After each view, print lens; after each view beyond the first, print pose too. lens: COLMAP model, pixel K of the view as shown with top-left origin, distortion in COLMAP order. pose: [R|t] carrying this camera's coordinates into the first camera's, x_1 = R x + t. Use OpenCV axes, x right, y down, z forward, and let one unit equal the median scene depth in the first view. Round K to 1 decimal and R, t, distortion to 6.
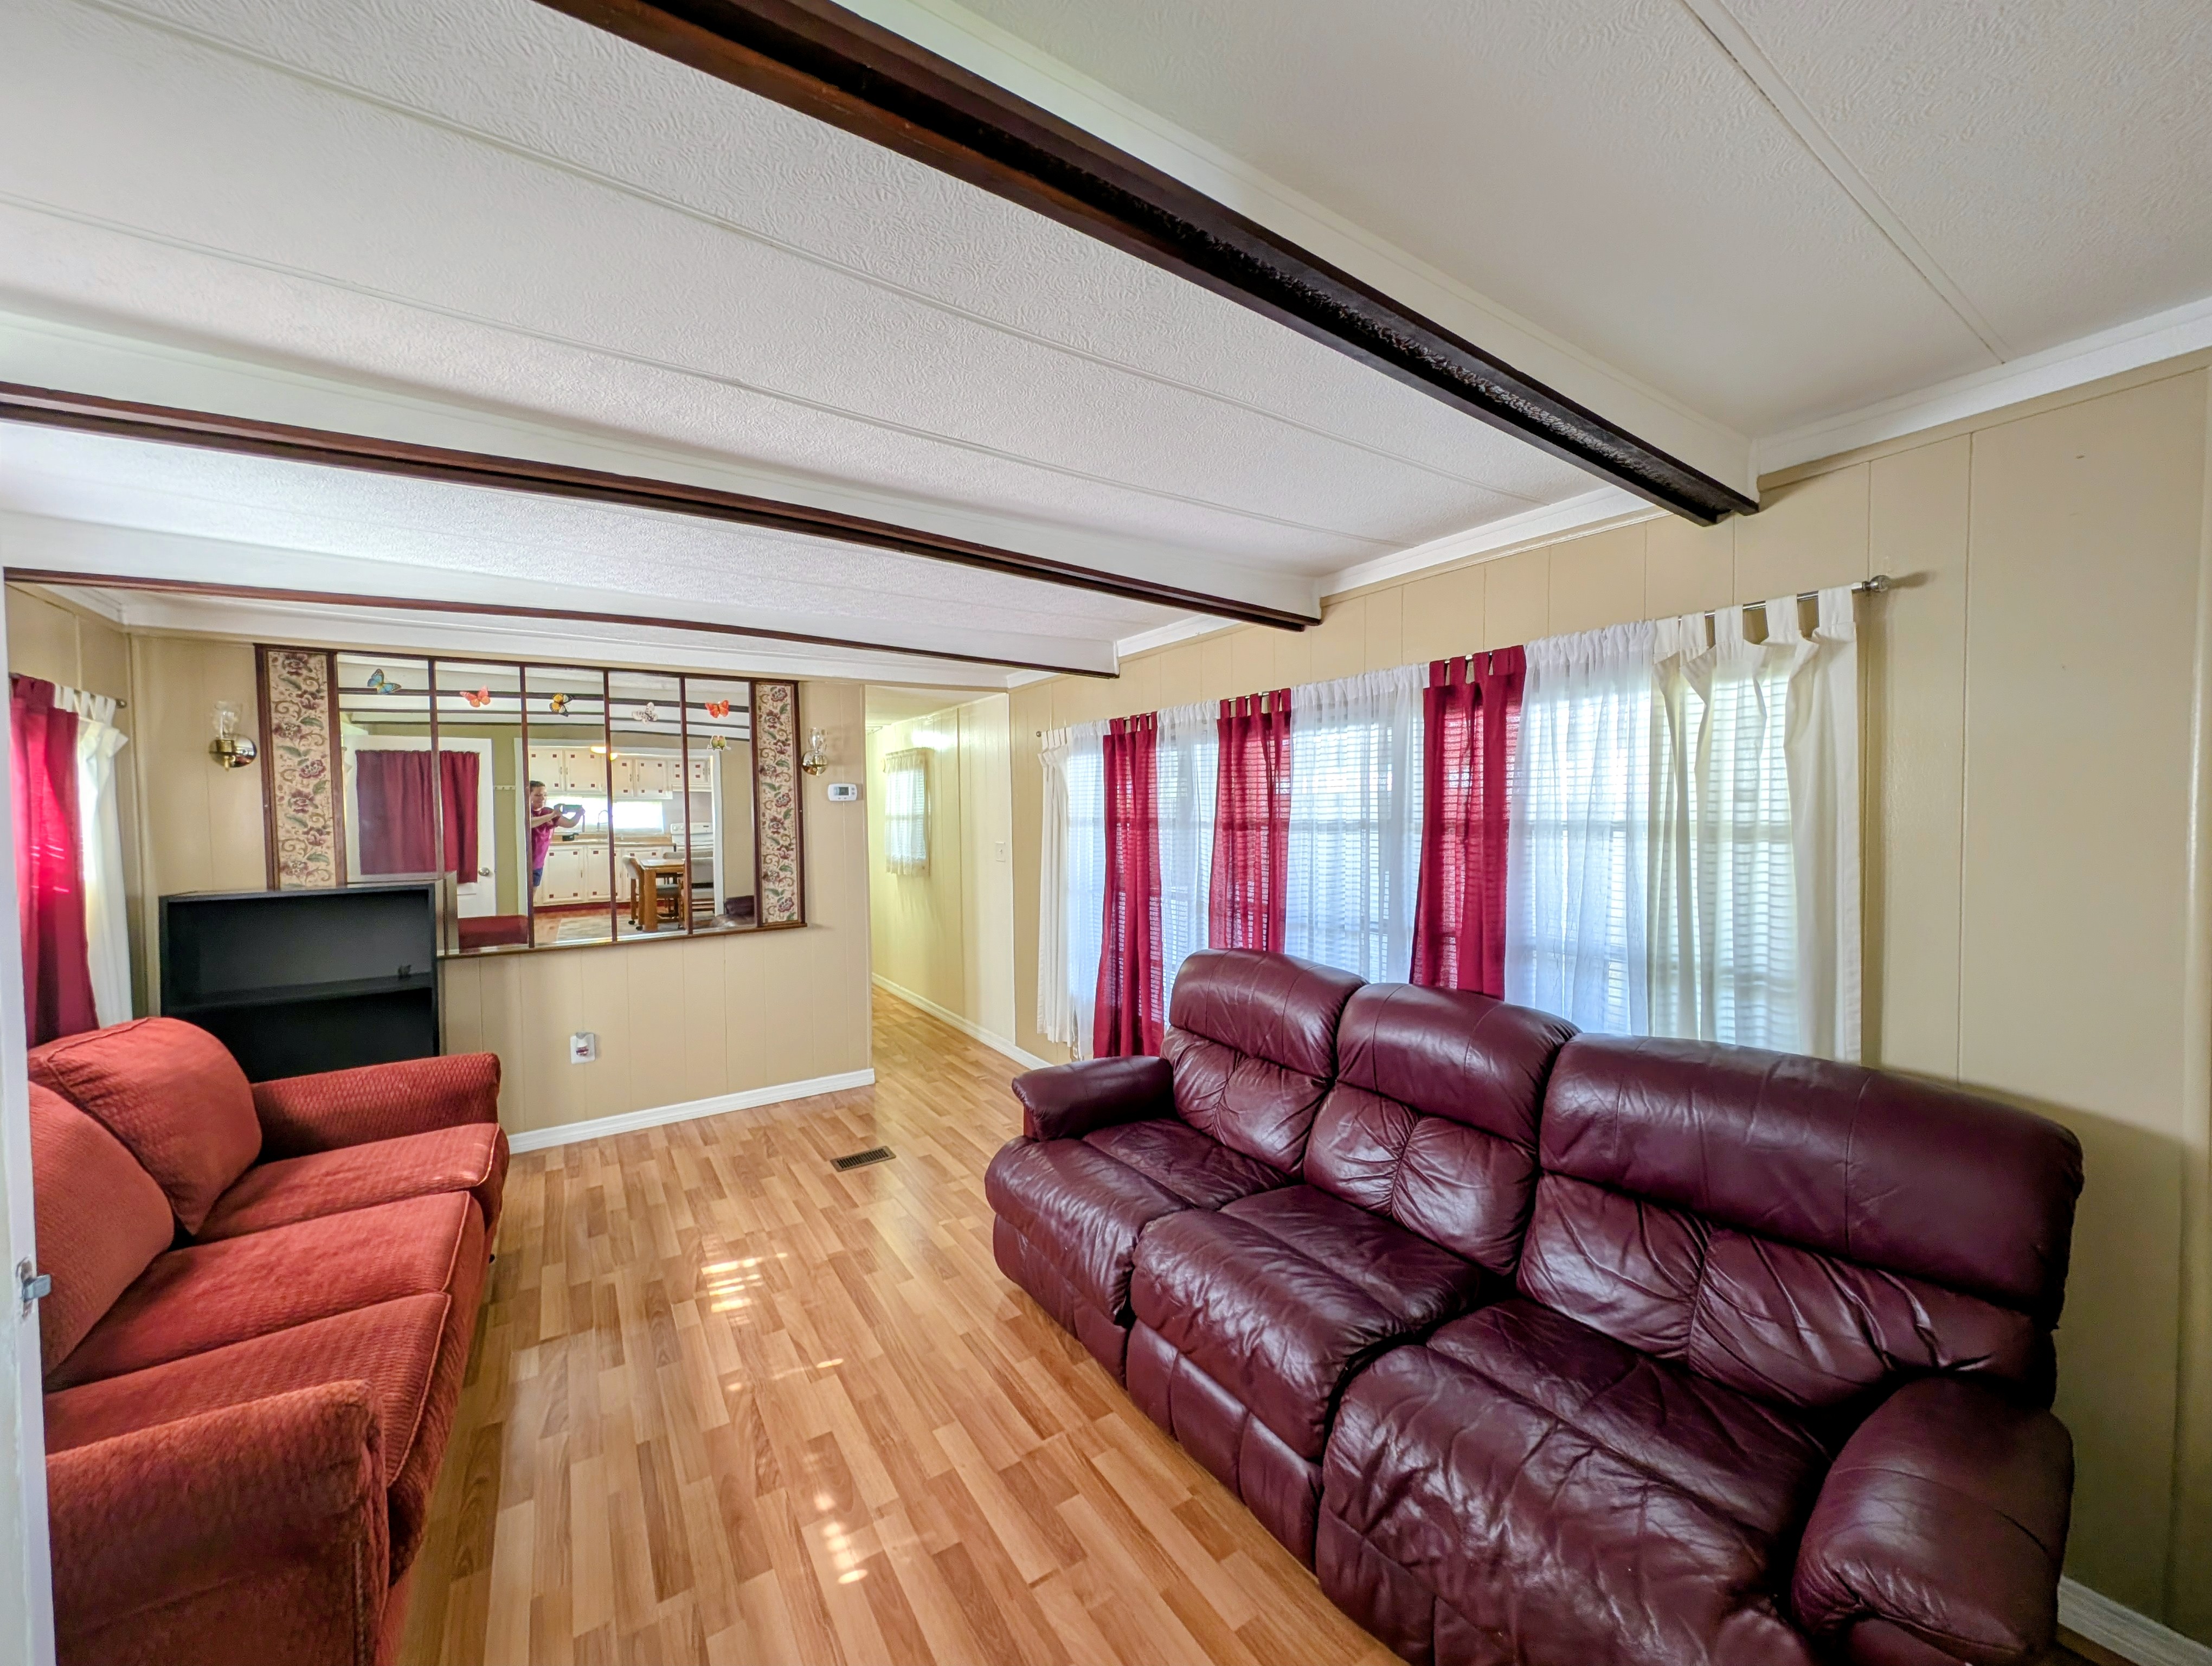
lens RADIAL K [[835.5, 0, 1116.6], [0, 835.5, 830.4], [0, 0, 1]] dist [0.001727, -0.000282]
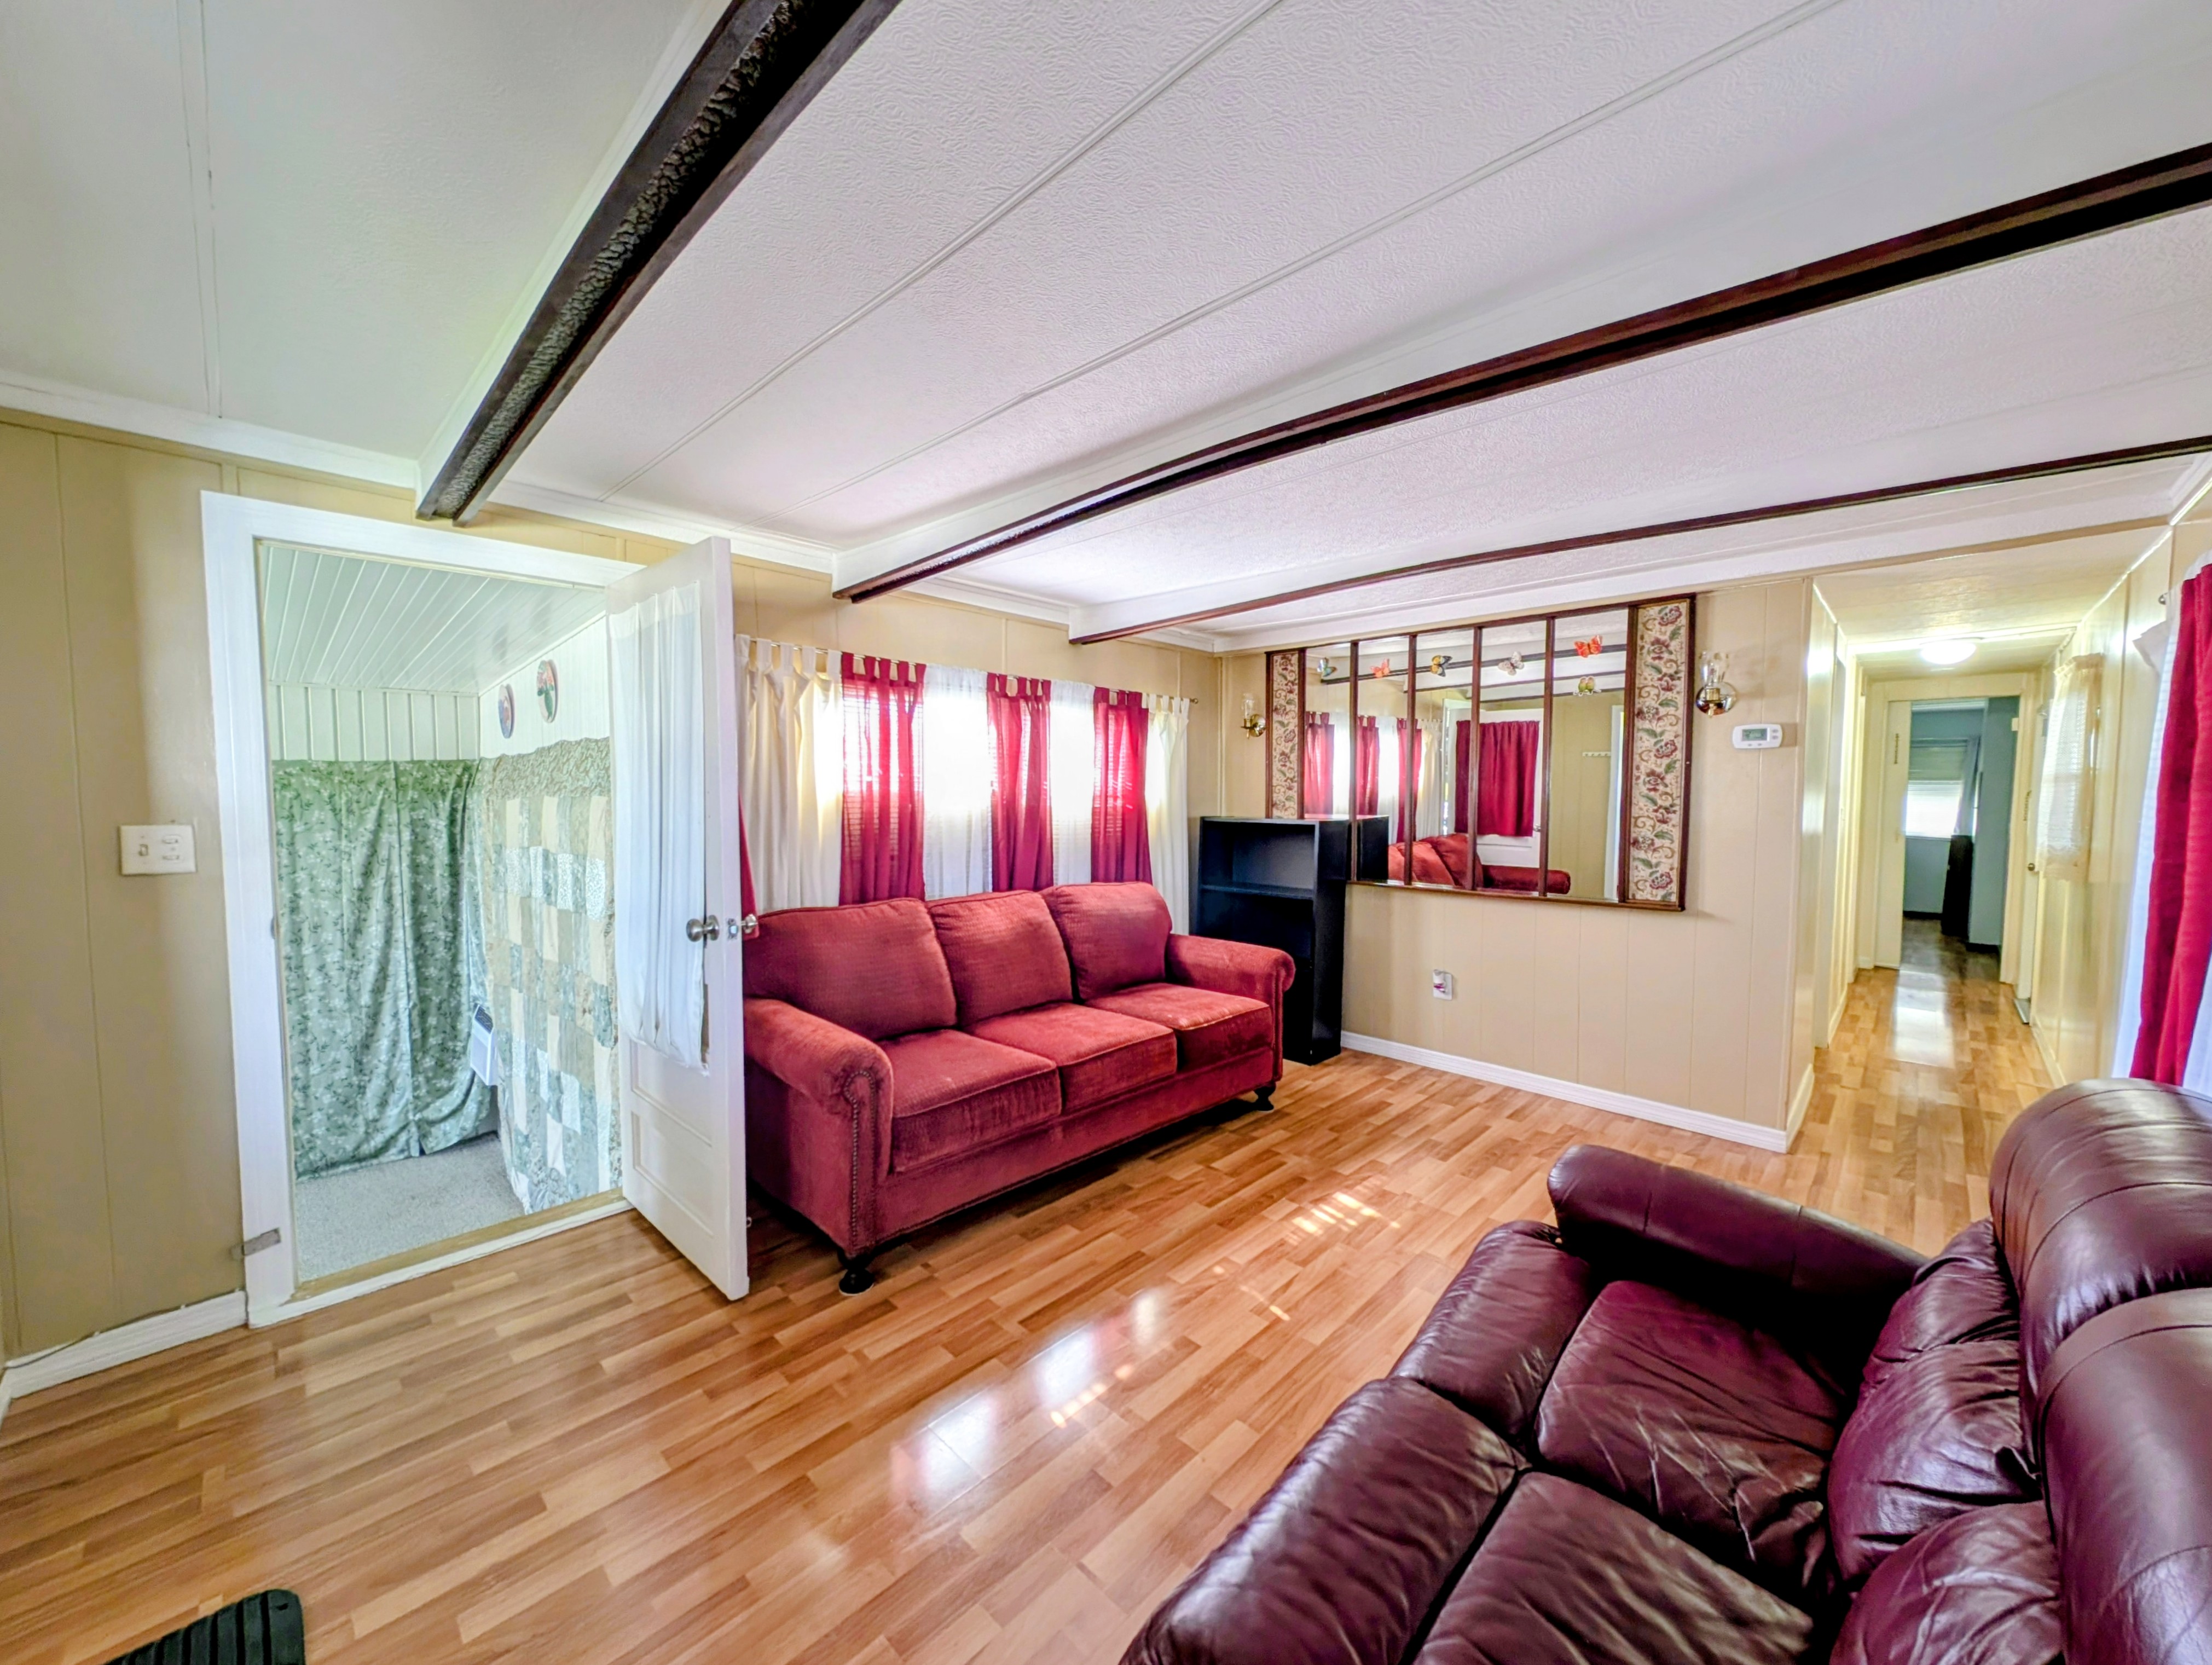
lens RADIAL K [[835.4, 0, 1096.7], [0, 835.4, 840.6], [0, 0, 1]] dist [0.001727, -0.000282]
pose [[0.195730, 0.071663, -0.978036, 0.324468], [-0.032862, 0.997245, 0.066494, 0.017697], [0.980107, 0.019126, 0.197546, 0.359695]]
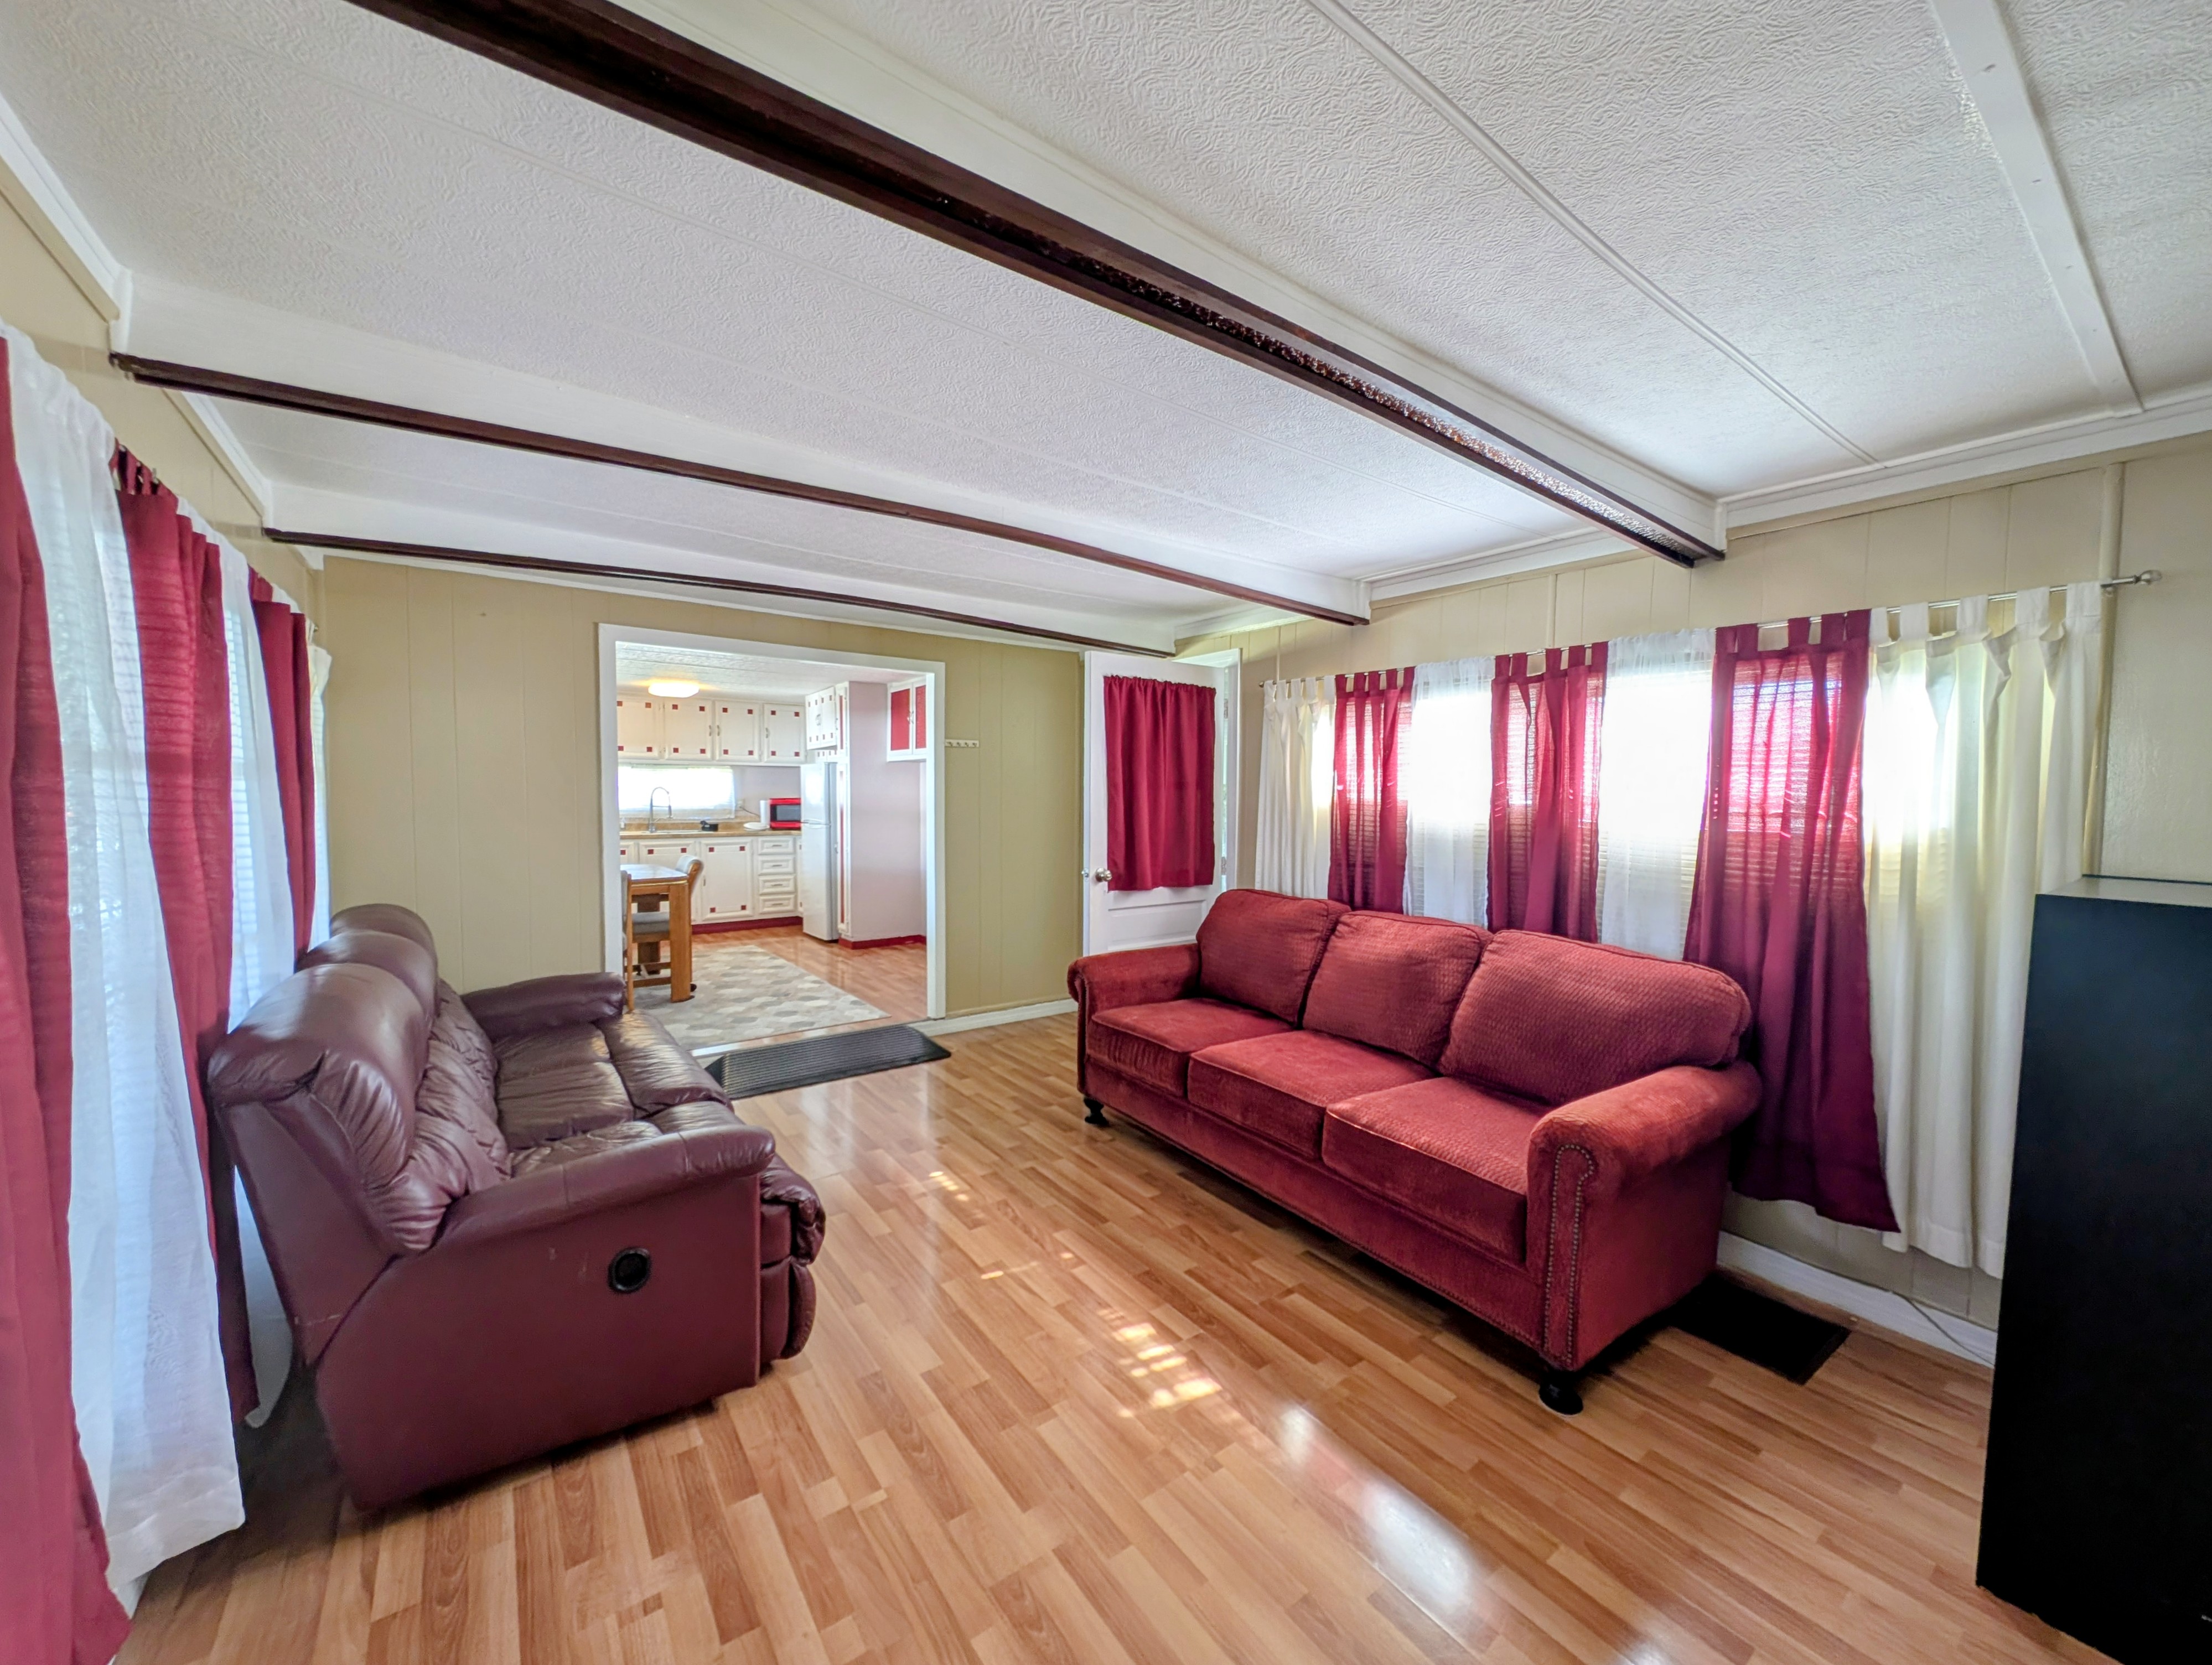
lens RADIAL K [[835.3, 0, 1089.6], [0, 835.3, 834.0], [0, 0, 1]] dist [0.001727, -0.000282]
pose [[-0.999671, -0.000781, -0.025633, -0.269290], [-0.002752, 0.997031, 0.076952, -0.000634], [0.025497, 0.076998, -0.996705, 1.233218]]
